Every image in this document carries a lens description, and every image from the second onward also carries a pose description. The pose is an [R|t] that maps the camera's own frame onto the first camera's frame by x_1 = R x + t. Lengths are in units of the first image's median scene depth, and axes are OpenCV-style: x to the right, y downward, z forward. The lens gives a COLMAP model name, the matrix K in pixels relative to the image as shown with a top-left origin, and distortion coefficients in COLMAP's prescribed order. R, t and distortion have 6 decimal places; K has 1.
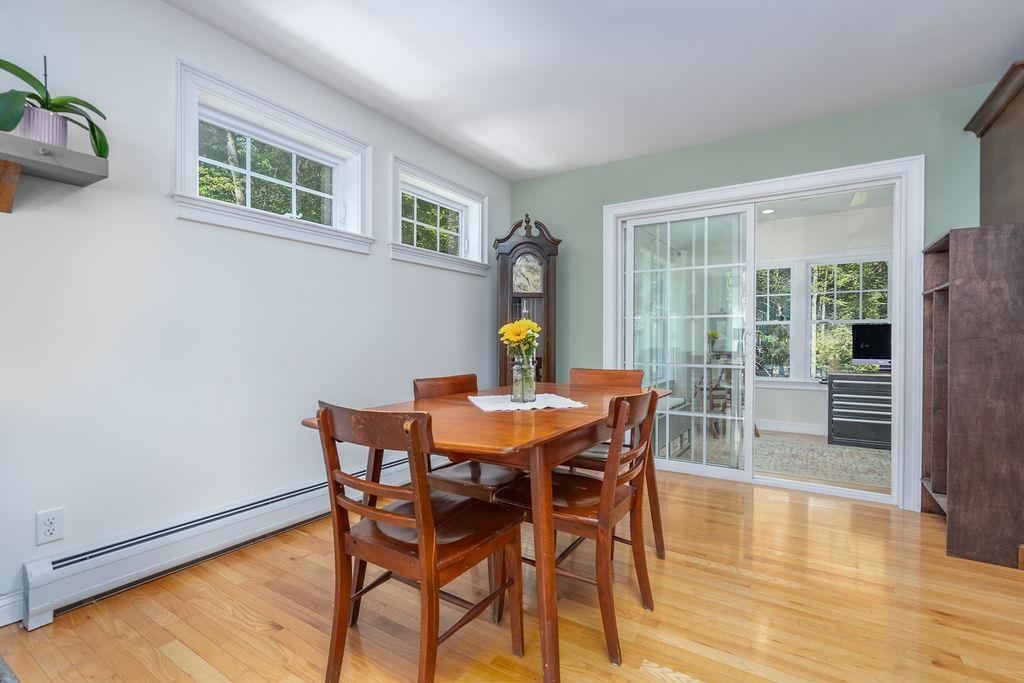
lens RADIAL K [[464.4, 0, 505.3], [0, 464.4, 339.7], [0, 0, 1]] dist [-0.007251, 0.001895]
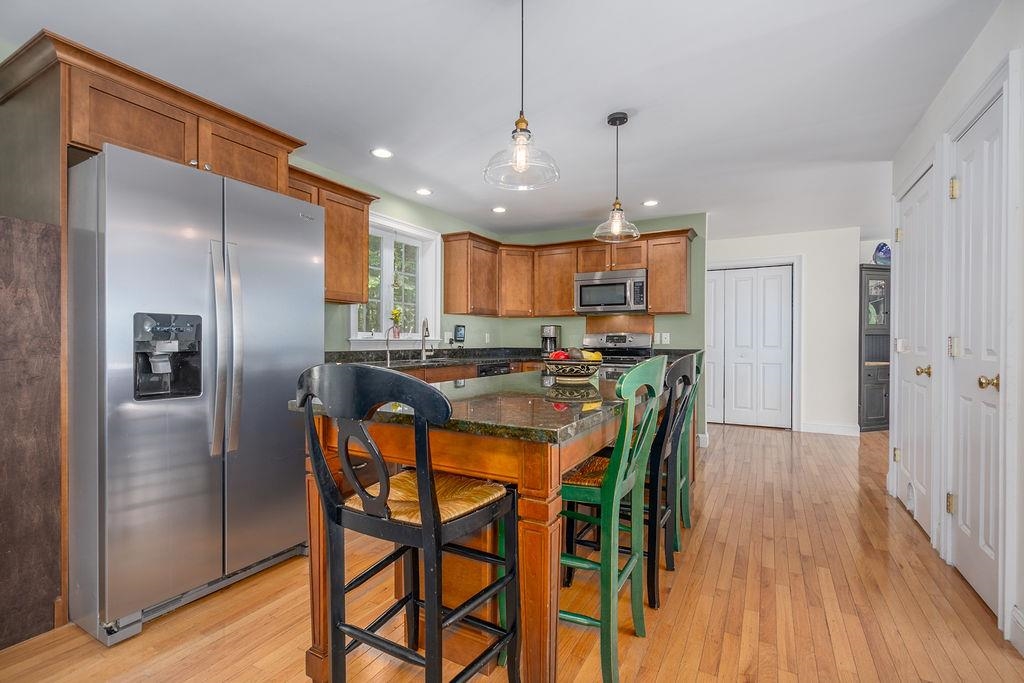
lens RADIAL K [[464.4, 0, 511.7], [0, 464.4, 344.2], [0, 0, 1]] dist [-0.007251, 0.001895]
pose [[-0.071317, -0.009986, 0.997404, 0.197587], [0.002104, 0.999946, 0.010161, -0.036760], [-0.997451, 0.002823, -0.071292, 0.208795]]
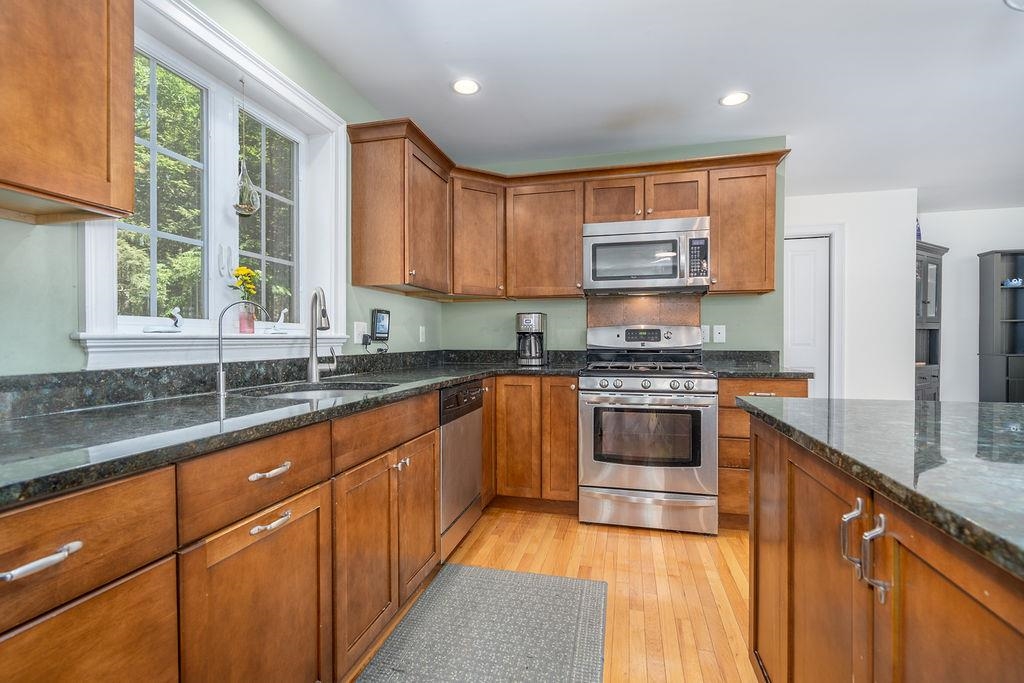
lens RADIAL K [[464.4, 0, 508.7], [0, 464.4, 343.1], [0, 0, 1]] dist [-0.007251, 0.001895]
pose [[-0.317632, -0.010392, 0.948157, 1.314599], [0.005615, 0.999902, 0.012840, -0.033242], [-0.948198, 0.009402, -0.317542, 0.382728]]
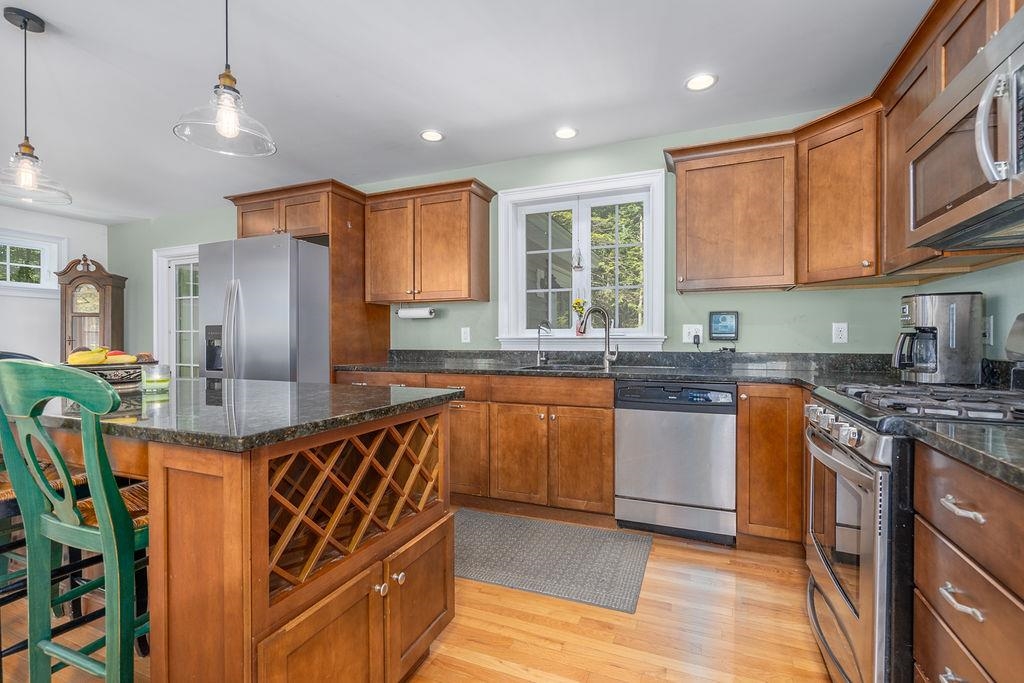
lens RADIAL K [[464.4, 0, 509.6], [0, 464.4, 346.3], [0, 0, 1]] dist [-0.007251, 0.001895]
pose [[0.984274, -0.003577, 0.176612, 1.799577], [0.002302, 0.999970, 0.007425, -0.019819], [-0.176633, -0.006902, 0.984253, -0.952638]]
